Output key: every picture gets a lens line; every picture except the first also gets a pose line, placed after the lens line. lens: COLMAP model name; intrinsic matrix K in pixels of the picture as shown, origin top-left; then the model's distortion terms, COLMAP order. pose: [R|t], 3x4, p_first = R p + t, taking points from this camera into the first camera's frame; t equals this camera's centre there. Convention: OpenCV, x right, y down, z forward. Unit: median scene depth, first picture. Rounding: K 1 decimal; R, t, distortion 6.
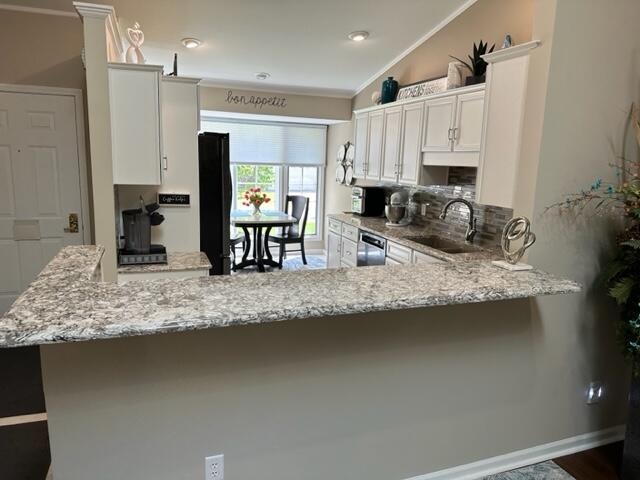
lens RADIAL K [[450.5, 0, 316.4], [0, 450.5, 248.7], [0, 0, 1]] dist [0.054892, -0.076228]
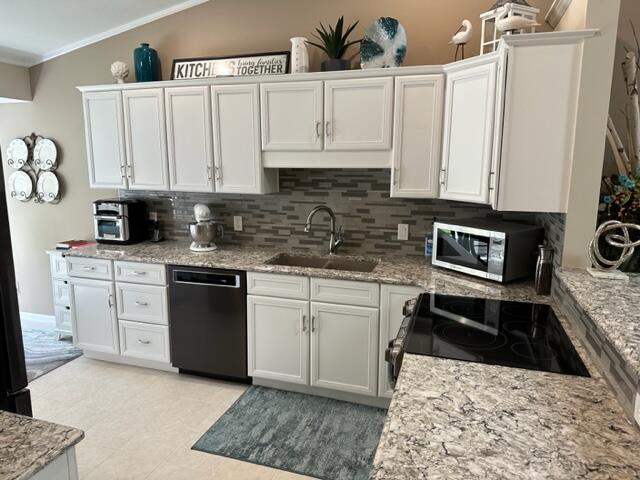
lens RADIAL K [[450.5, 0, 313.9], [0, 450.5, 237.8], [0, 0, 1]] dist [0.054892, -0.076228]
pose [[0.615746, -0.174150, 0.768459, -0.280684], [0.174624, 0.981178, 0.082435, -0.100600], [-0.768351, 0.083433, 0.634567, 0.395518]]
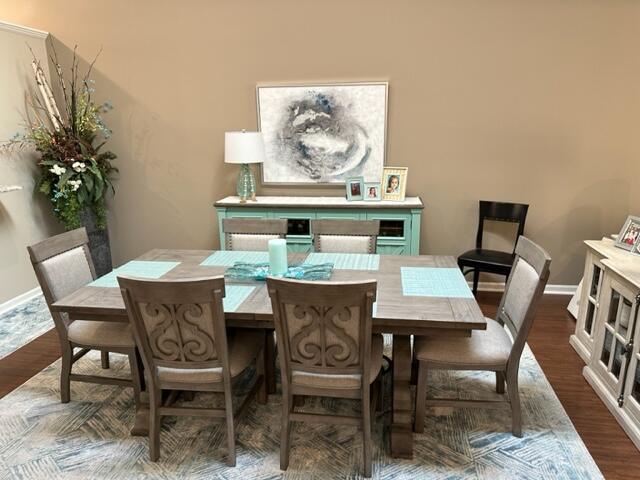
lens RADIAL K [[450.5, 0, 317.3], [0, 450.5, 242.5], [0, 0, 1]] dist [0.054892, -0.076228]
pose [[0.480949, -0.254743, 0.838924, -0.199324], [0.197949, 0.963702, 0.179150, 0.083671], [-0.854110, 0.079902, 0.513918, -0.418160]]
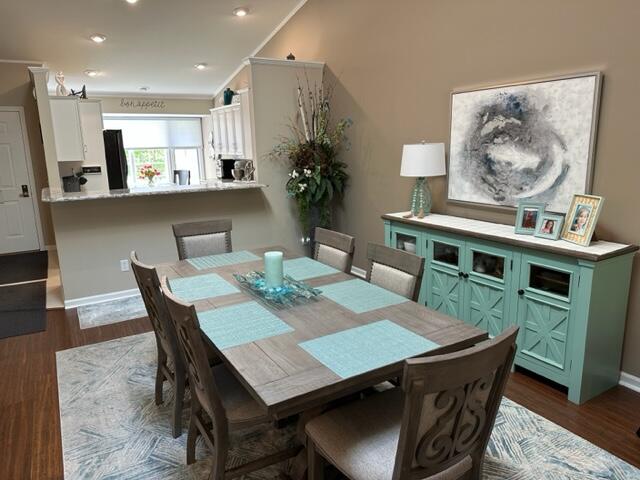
lens RADIAL K [[450.5, 0, 312.4], [0, 450.5, 237.0], [0, 0, 1]] dist [0.054892, -0.076228]
pose [[0.982413, -0.089537, 0.163856, 0.149830], [0.087749, 0.995978, 0.018133, 0.137438], [-0.164820, -0.003436, 0.986318, -0.618307]]
